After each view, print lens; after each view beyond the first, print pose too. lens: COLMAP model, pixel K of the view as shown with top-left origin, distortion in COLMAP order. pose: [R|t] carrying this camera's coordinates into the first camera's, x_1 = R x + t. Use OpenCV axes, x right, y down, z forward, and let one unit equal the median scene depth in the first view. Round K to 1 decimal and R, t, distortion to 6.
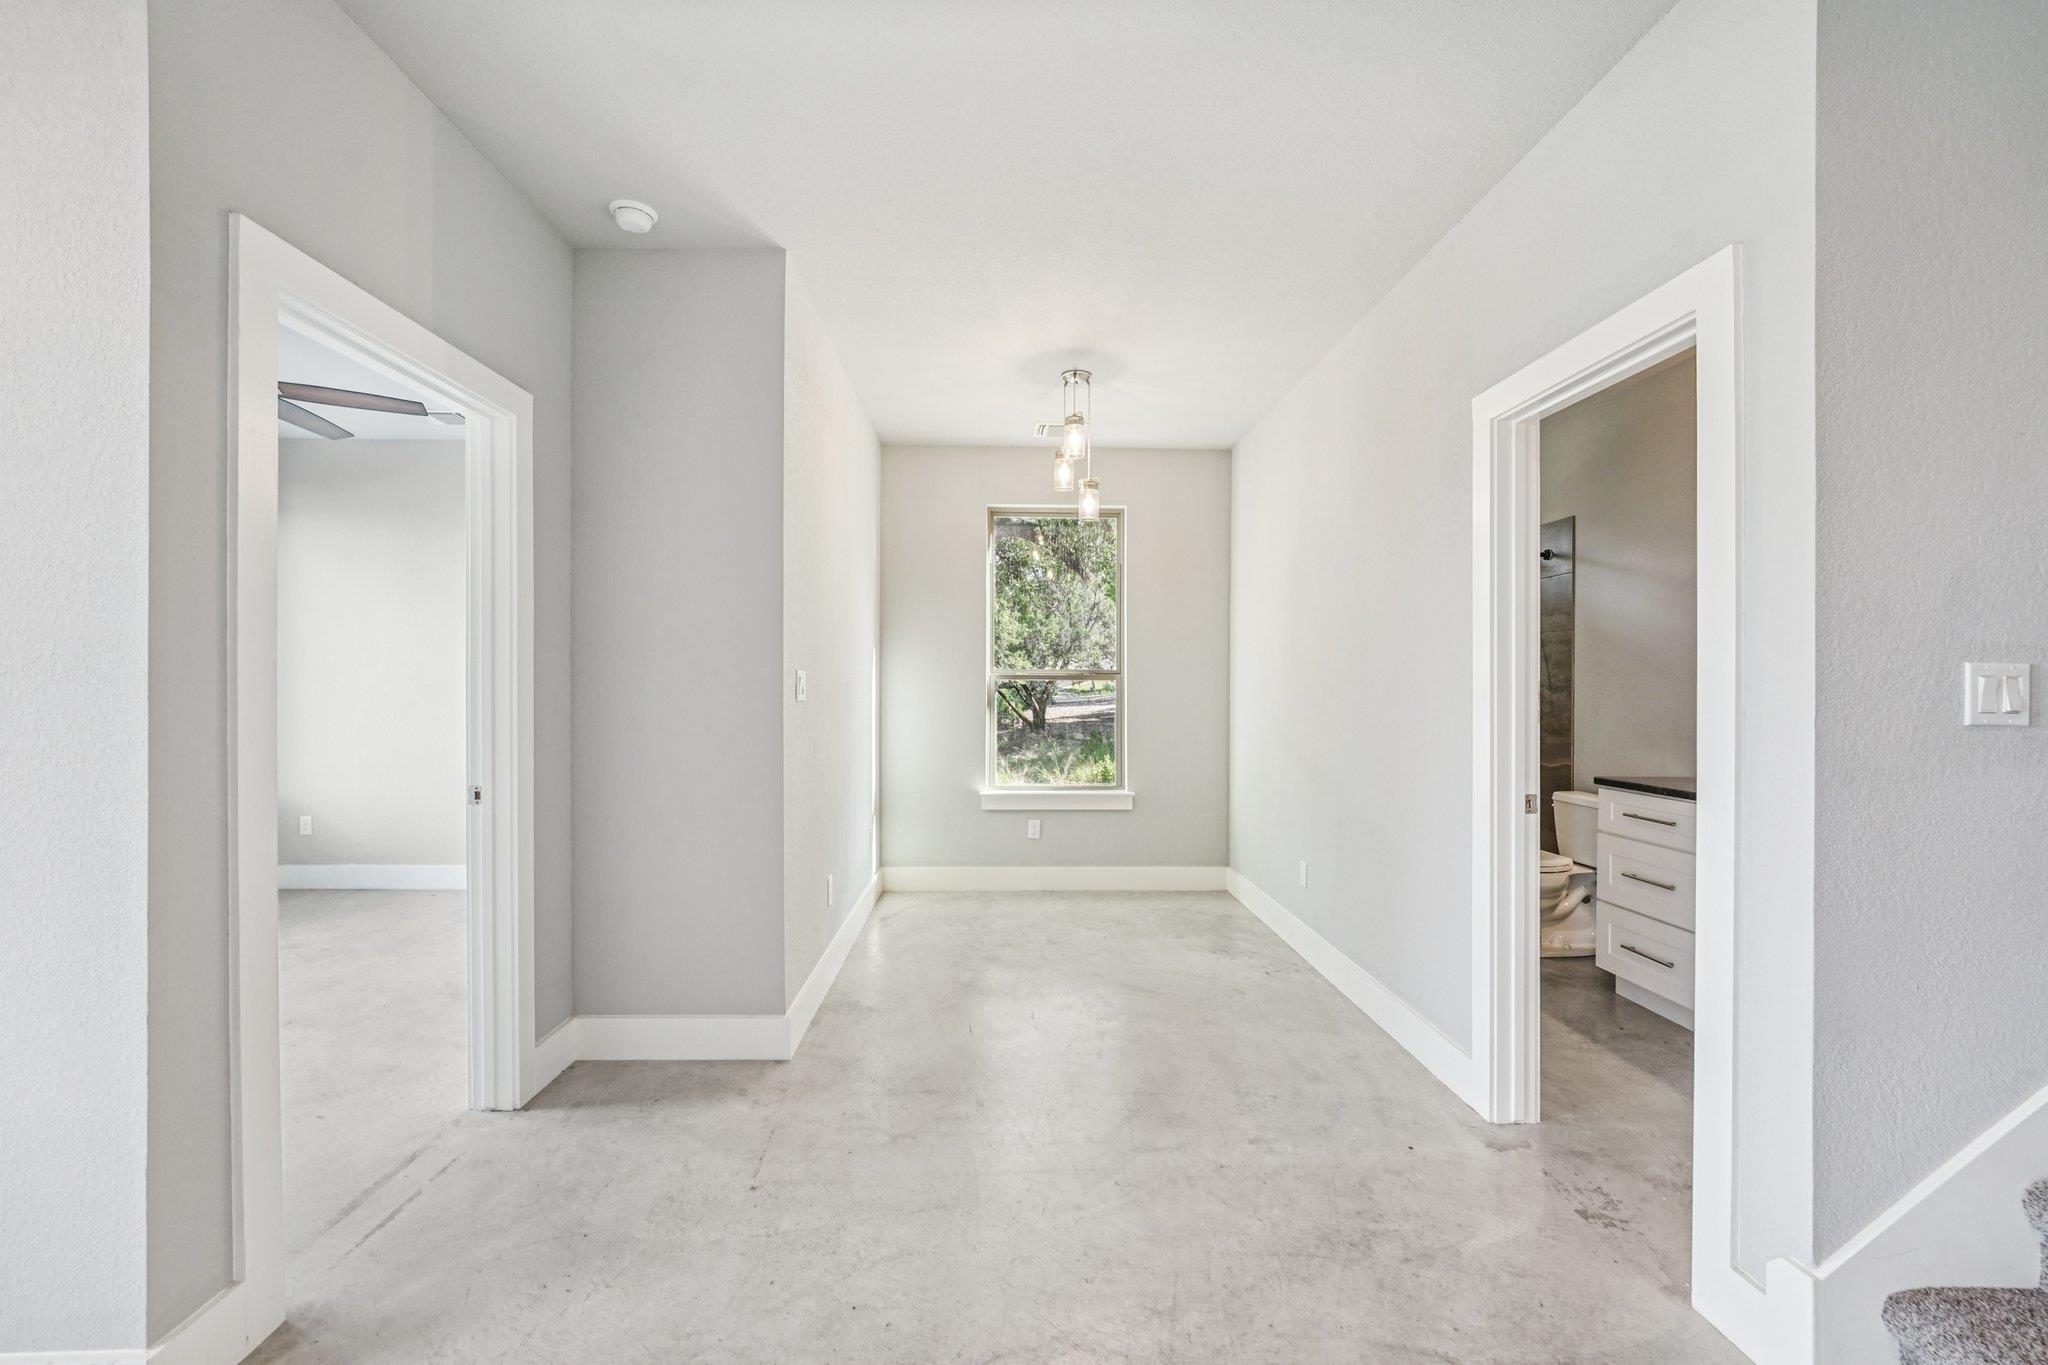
lens RADIAL K [[823.4, 0, 1030.7], [0, 823.4, 676.2], [0, 0, 1]] dist [-0.012445, 0.000032]
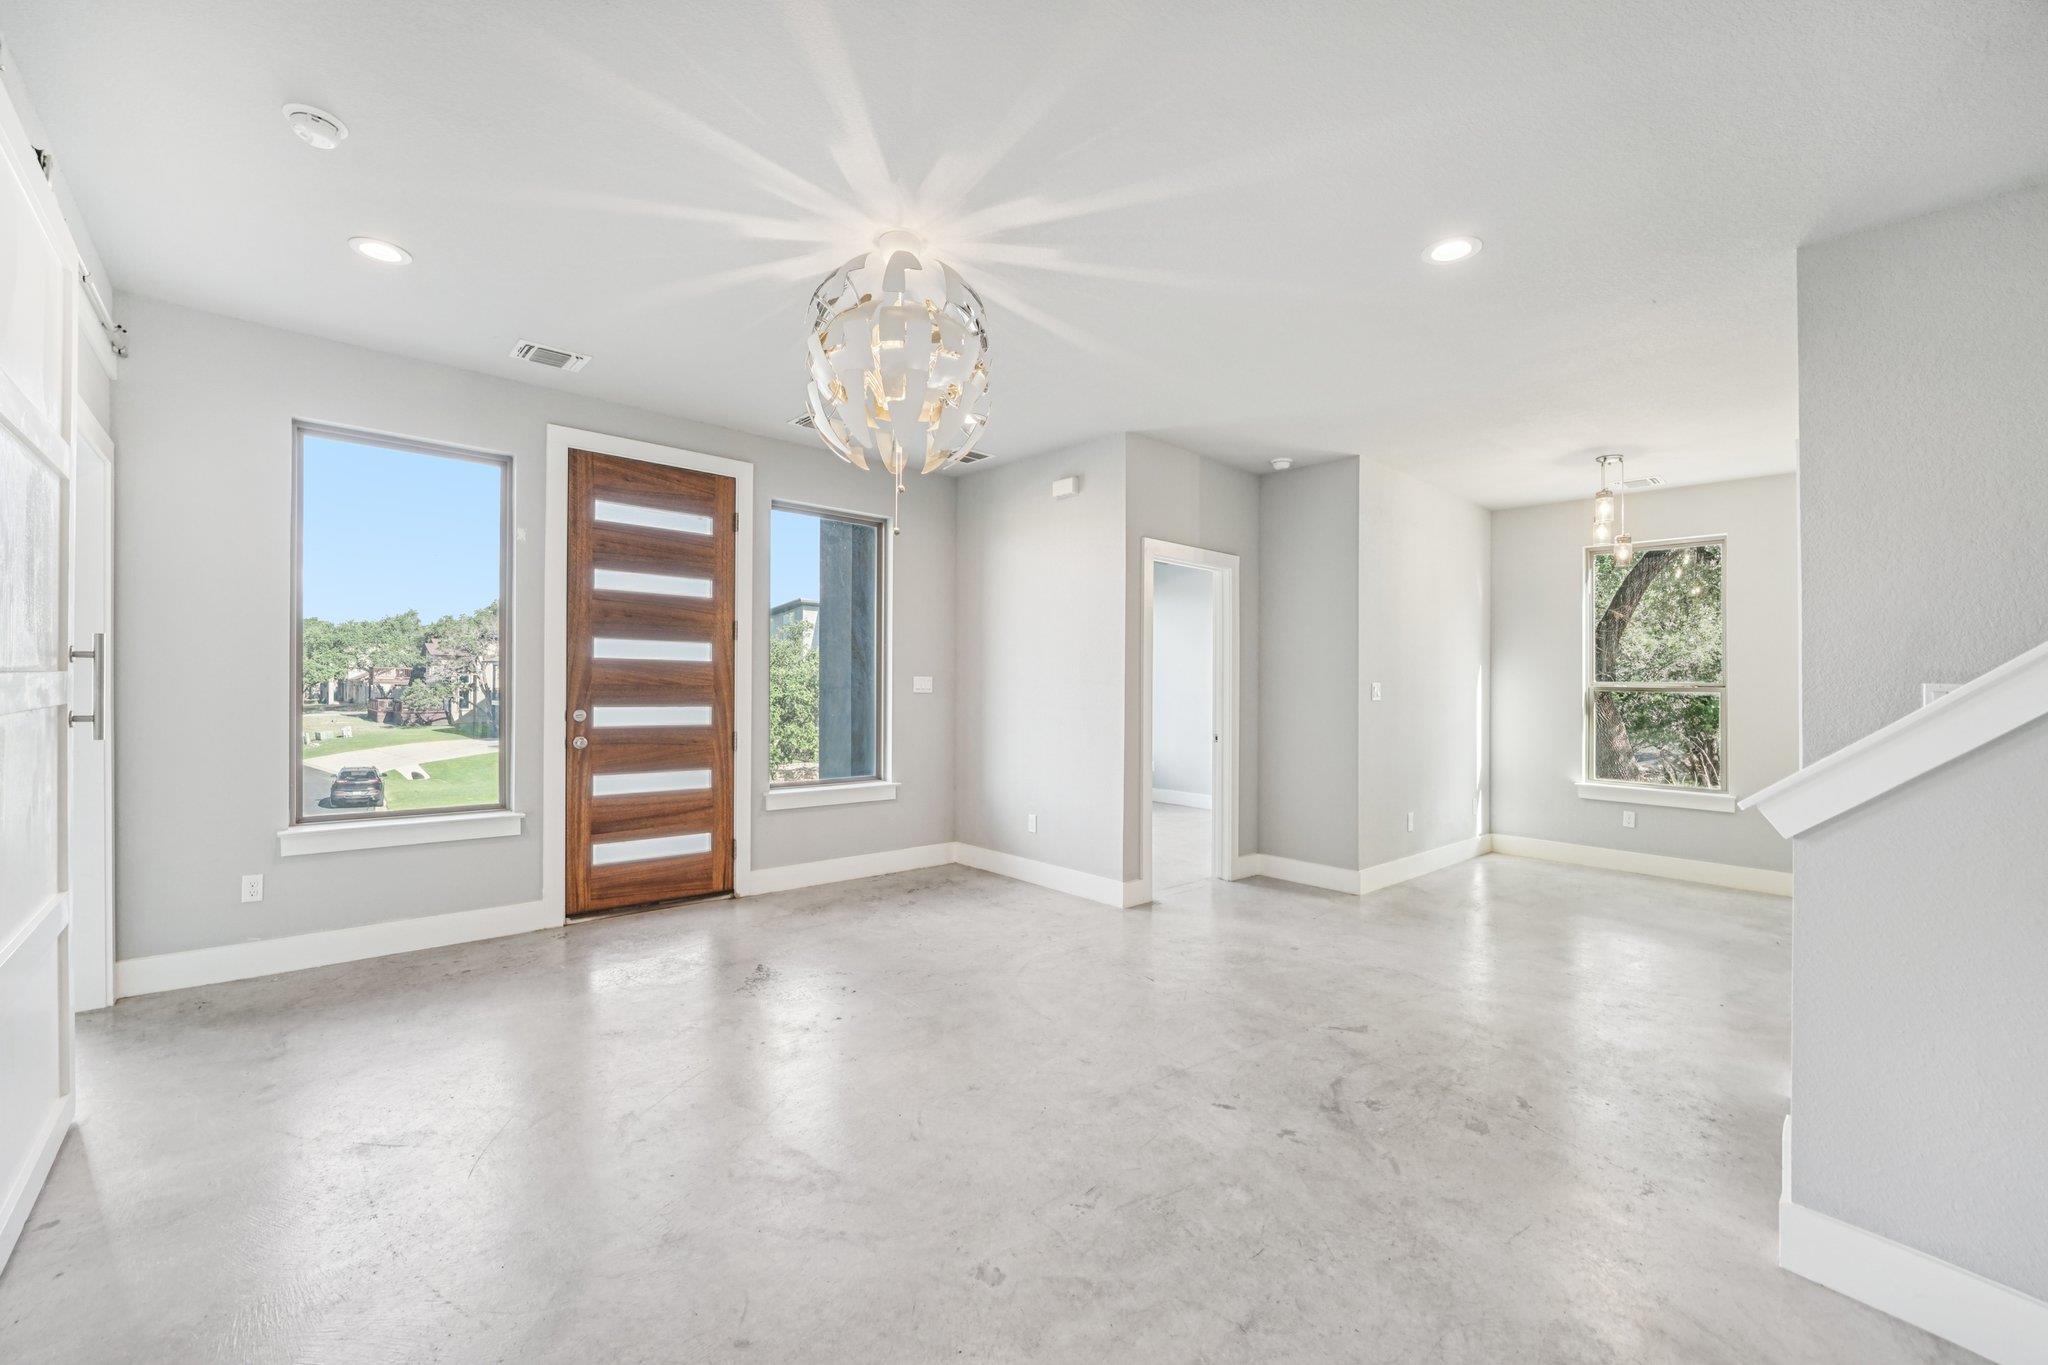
lens RADIAL K [[833.6, 0, 1024.0], [0, 833.6, 682.5], [0, 0, 1]] dist [-0.022066, -0.000400]
pose [[0.643342, 0.003158, -0.765572, 0.647964], [-0.006930, 0.999975, -0.001698, -0.000945], [0.765547, 0.006397, 0.643348, -0.775569]]
